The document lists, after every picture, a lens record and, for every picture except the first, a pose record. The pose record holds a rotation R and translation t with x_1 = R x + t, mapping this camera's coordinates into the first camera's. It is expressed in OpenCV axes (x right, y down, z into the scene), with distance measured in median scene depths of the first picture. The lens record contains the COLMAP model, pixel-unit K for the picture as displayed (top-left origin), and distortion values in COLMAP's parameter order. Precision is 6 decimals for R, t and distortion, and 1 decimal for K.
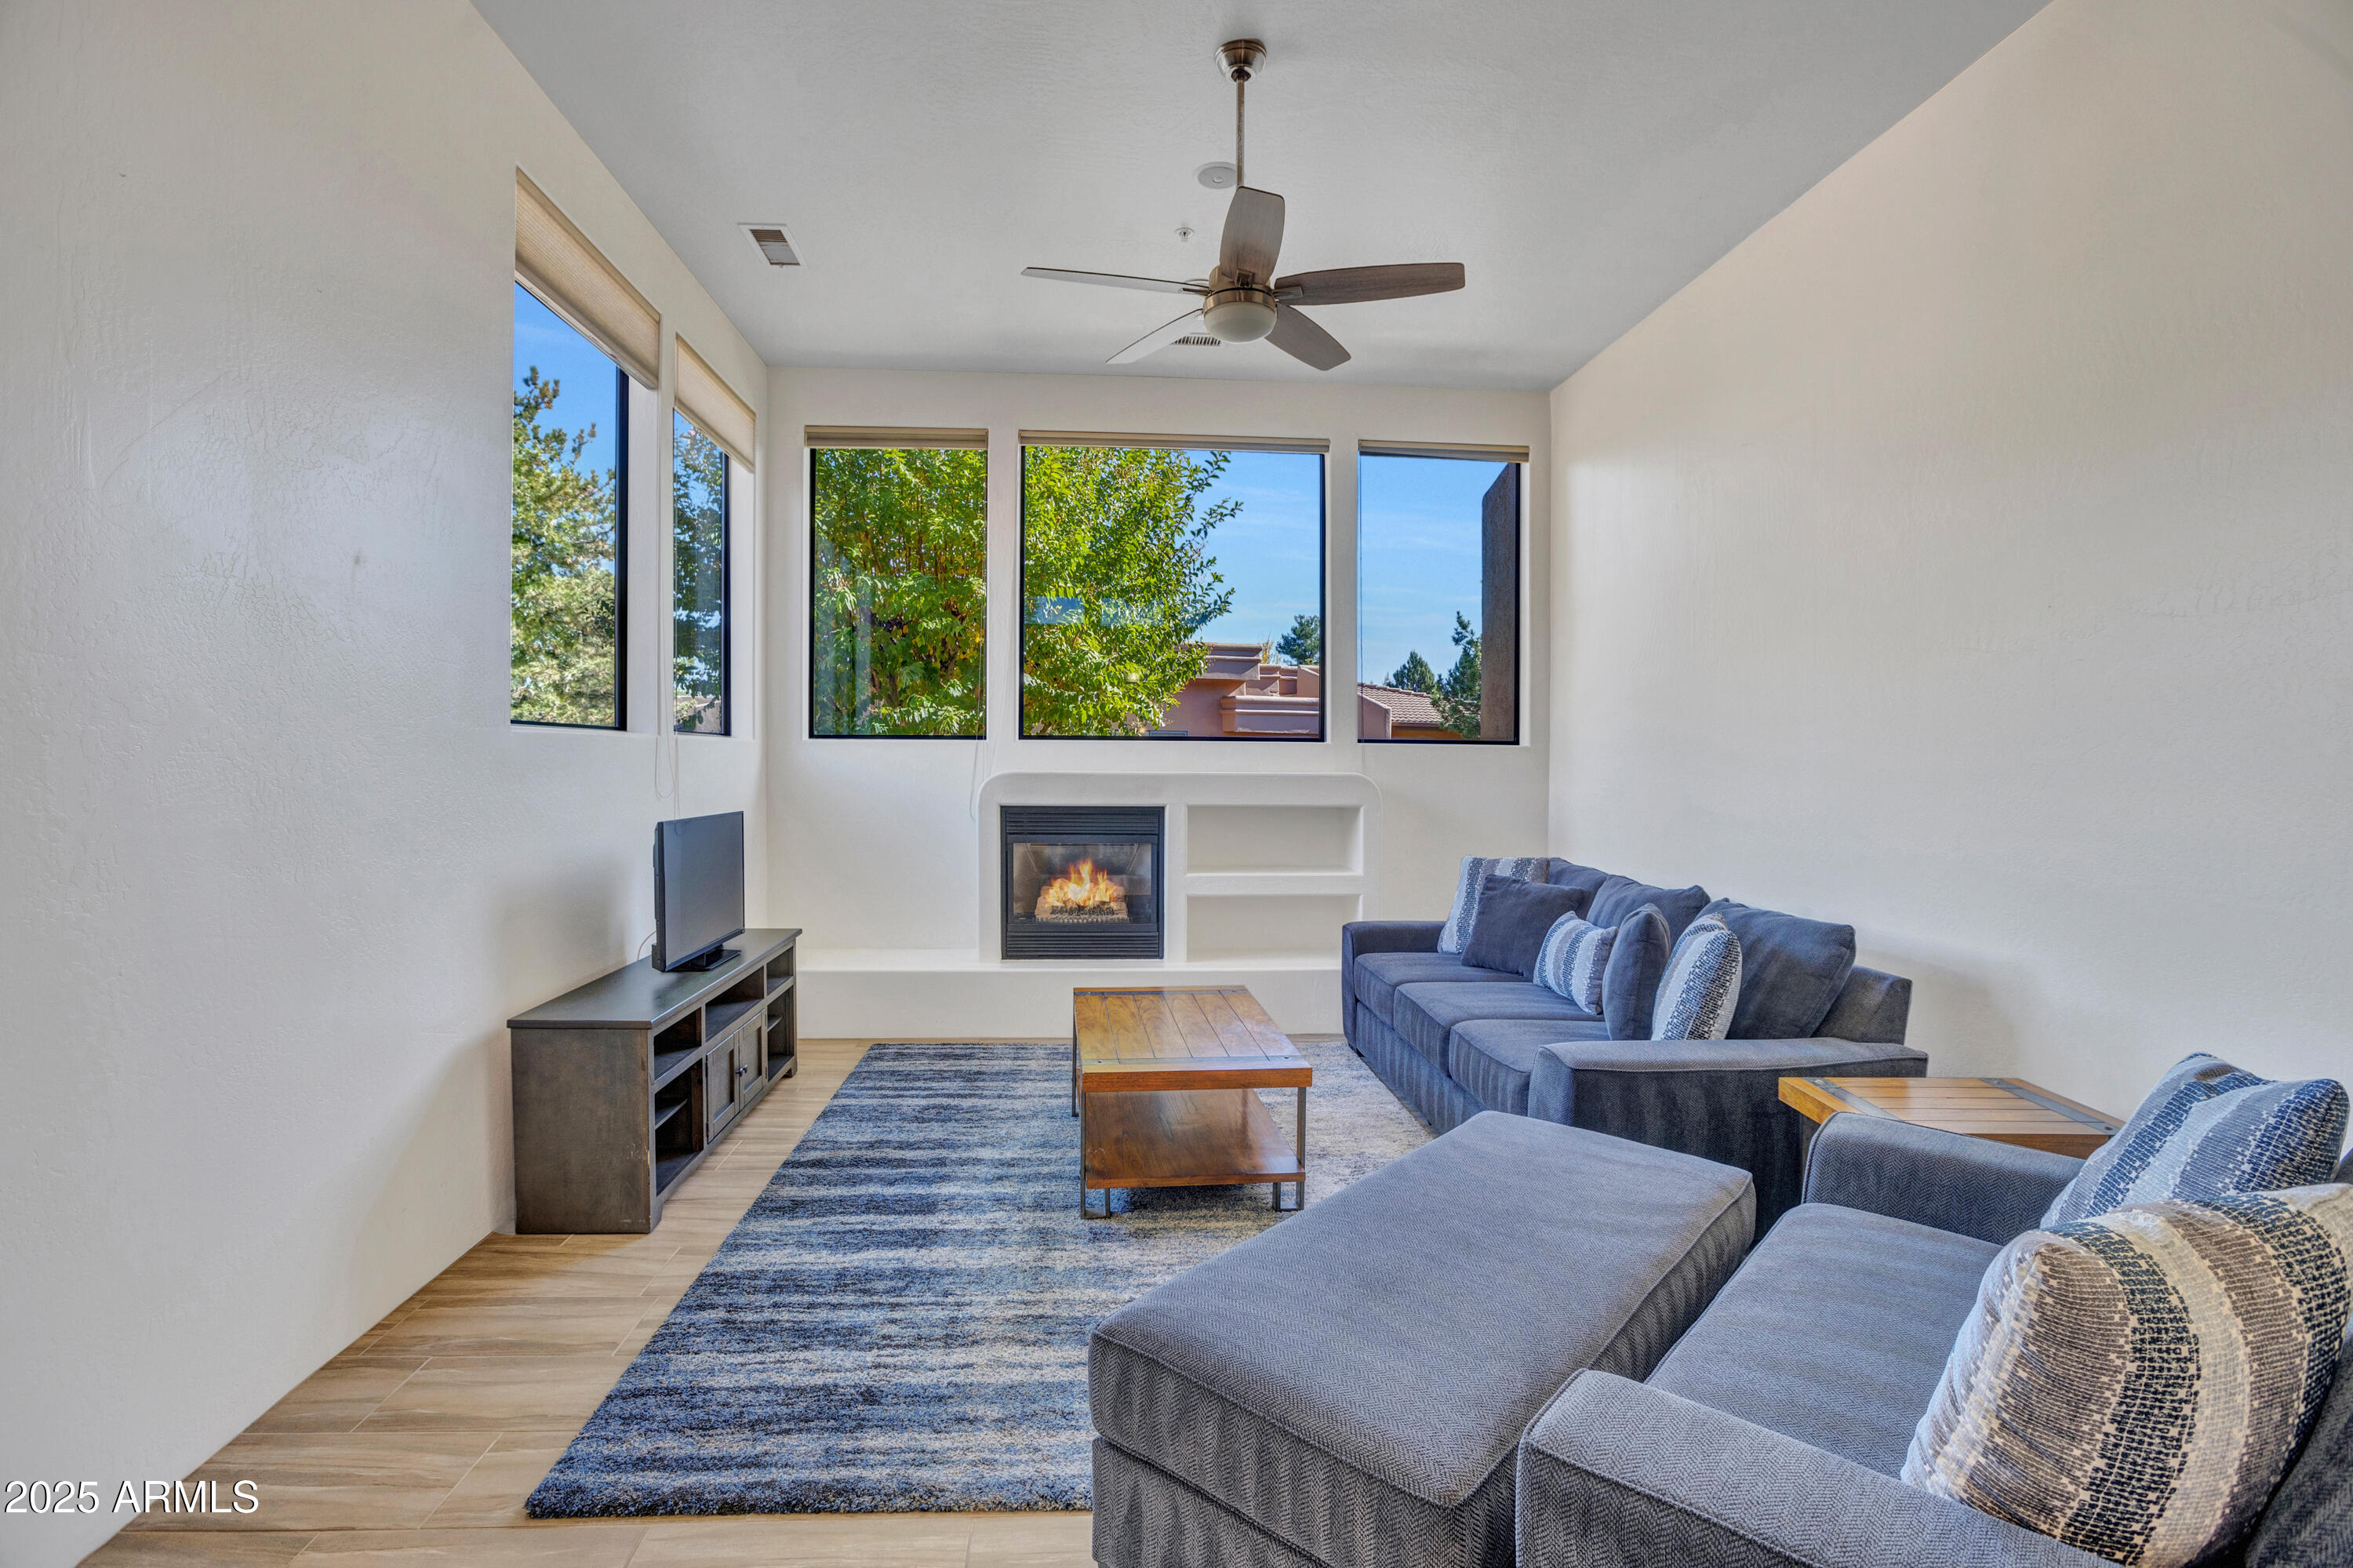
lens RADIAL K [[1101.4, 0, 1176.5], [0, 1101.4, 784.0], [0, 0, 1]] dist [-0.037863, 0.000927]
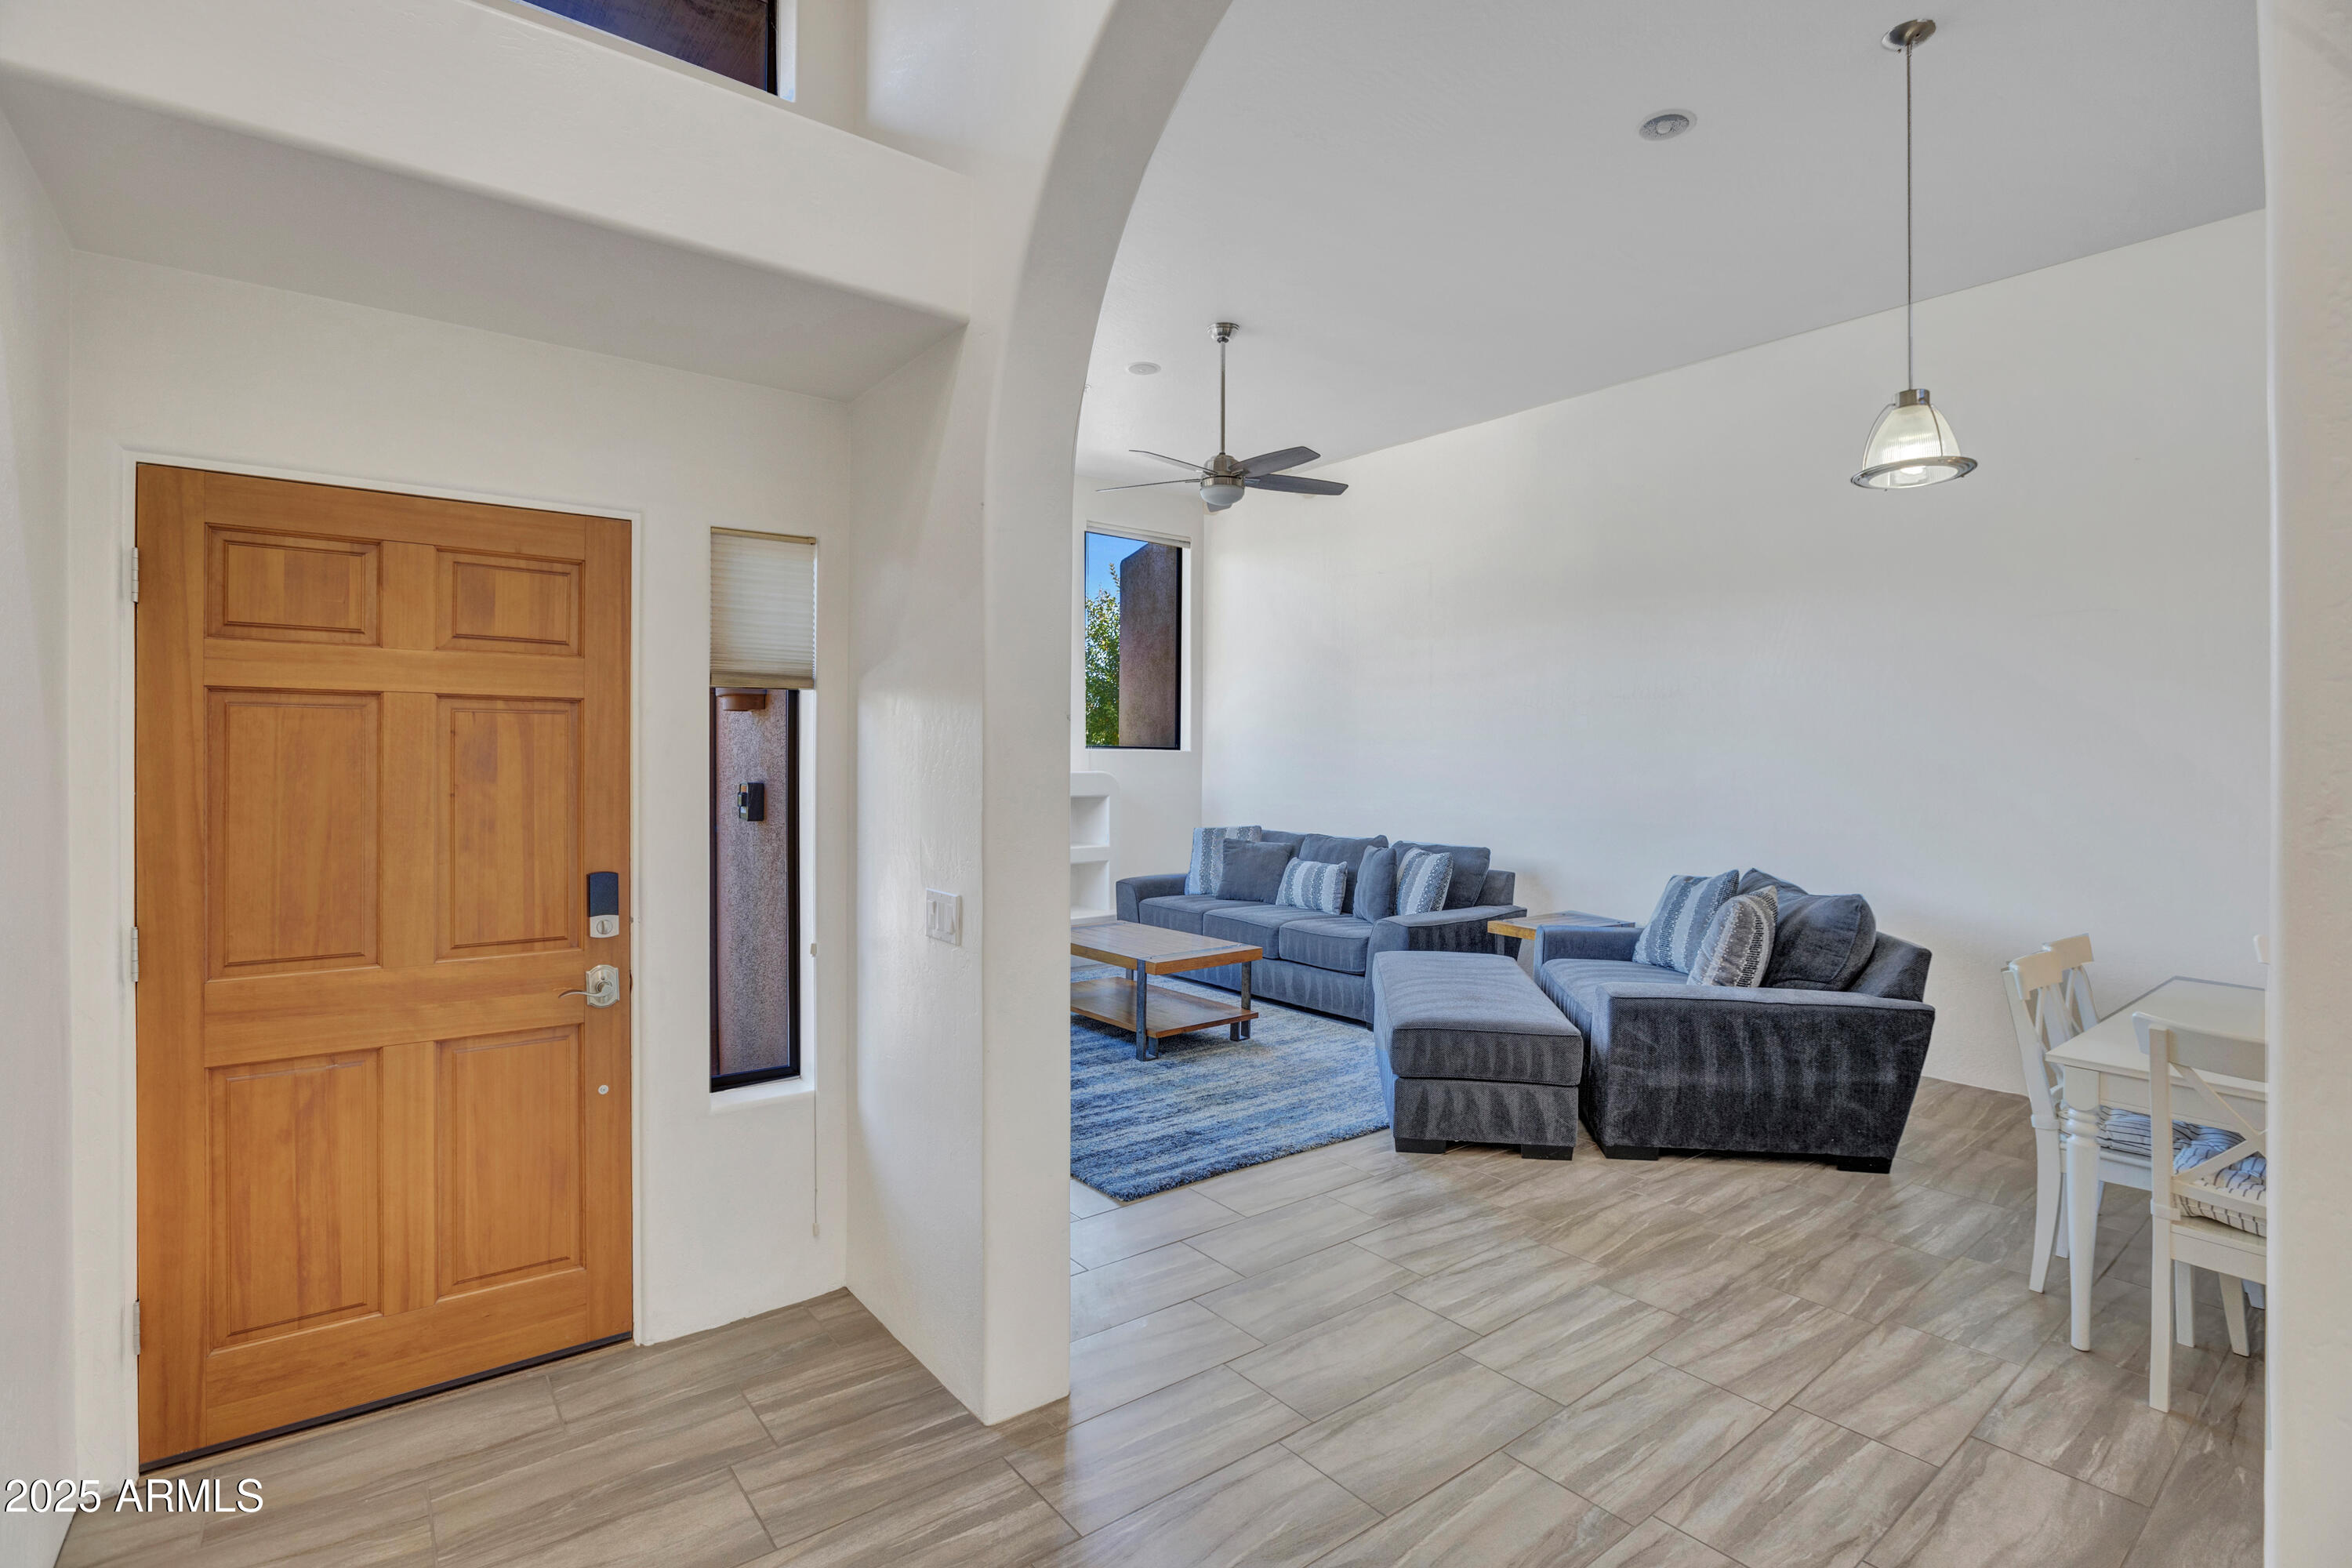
lens RADIAL K [[1118.8, 0, 1215.7], [0, 1118.8, 754.8], [0, 0, 1]] dist [-0.036440, 0.013258]
pose [[0.809338, 0.006766, 0.587304, -0.943024], [0.008576, 0.999691, -0.023335, 0.007414], [-0.587280, 0.023923, 0.809030, -0.332539]]
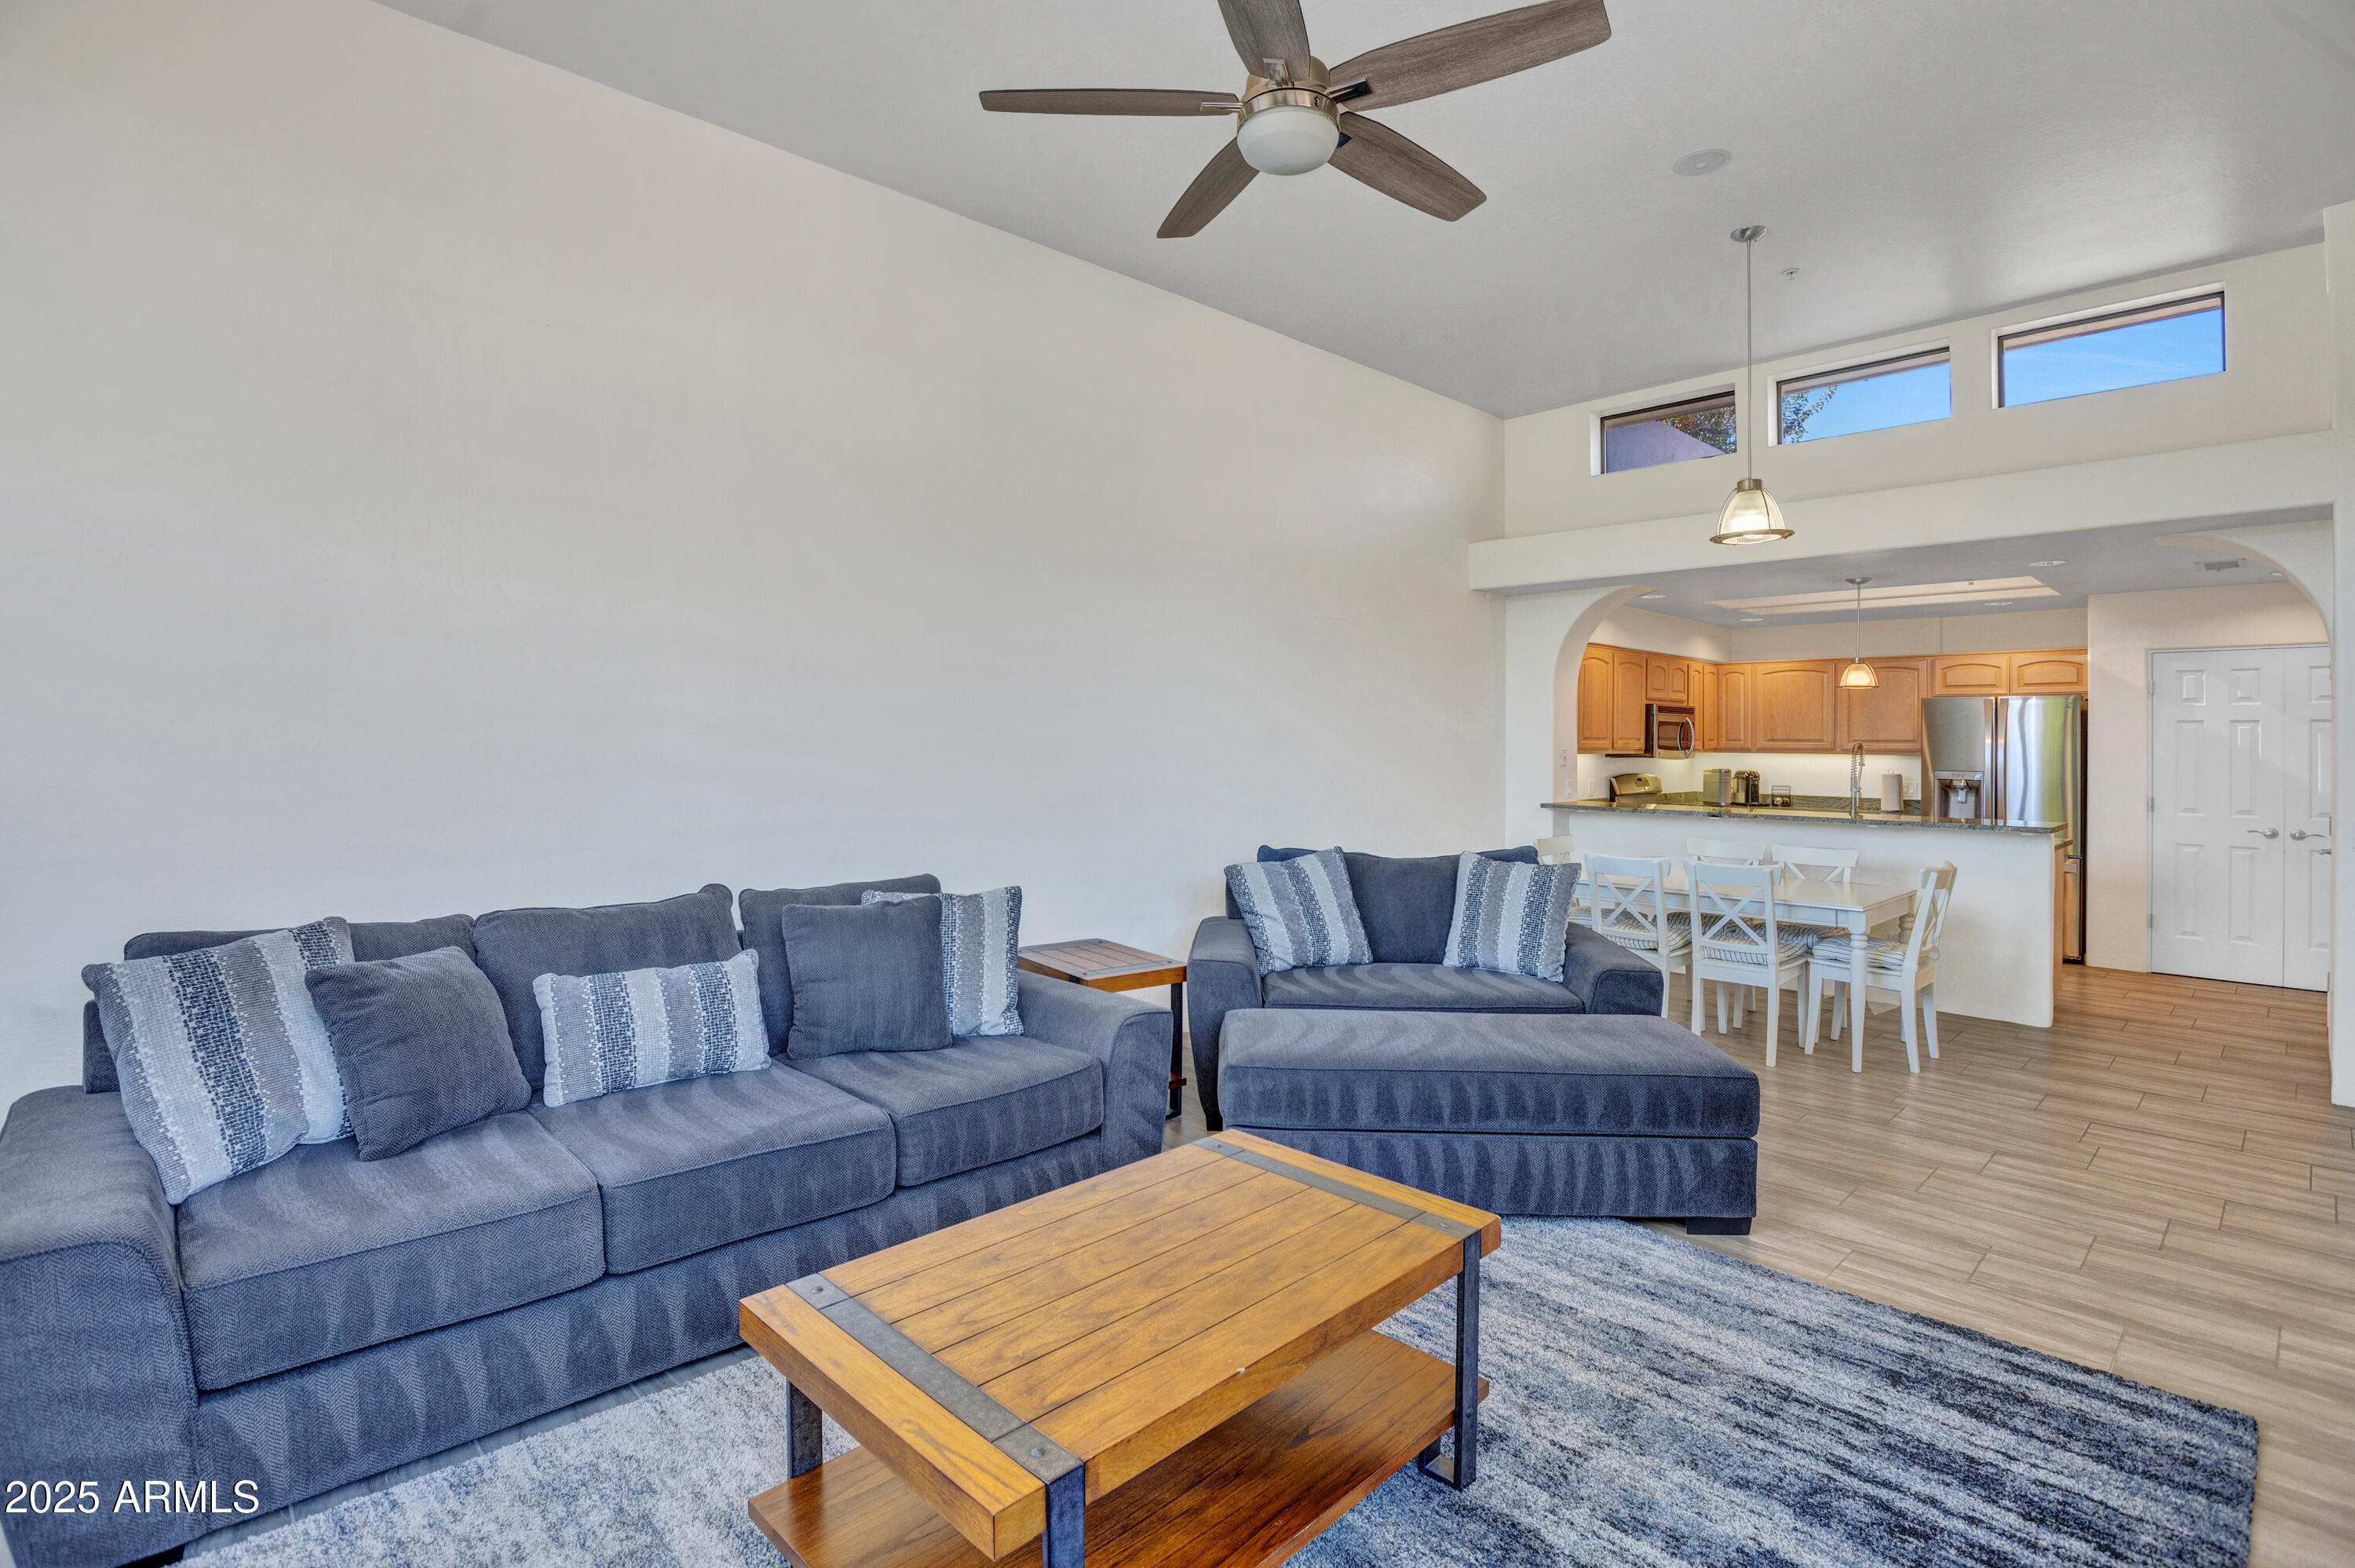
lens RADIAL K [[1120.1, 0, 1217.2], [0, 1120.1, 754.7], [0, 0, 1]] dist [-0.036440, 0.013258]
pose [[-0.644537, -0.022773, 0.764234, -0.463948], [0.009747, 0.999230, 0.037996, -0.028539], [-0.764511, 0.031939, -0.643819, 1.525260]]
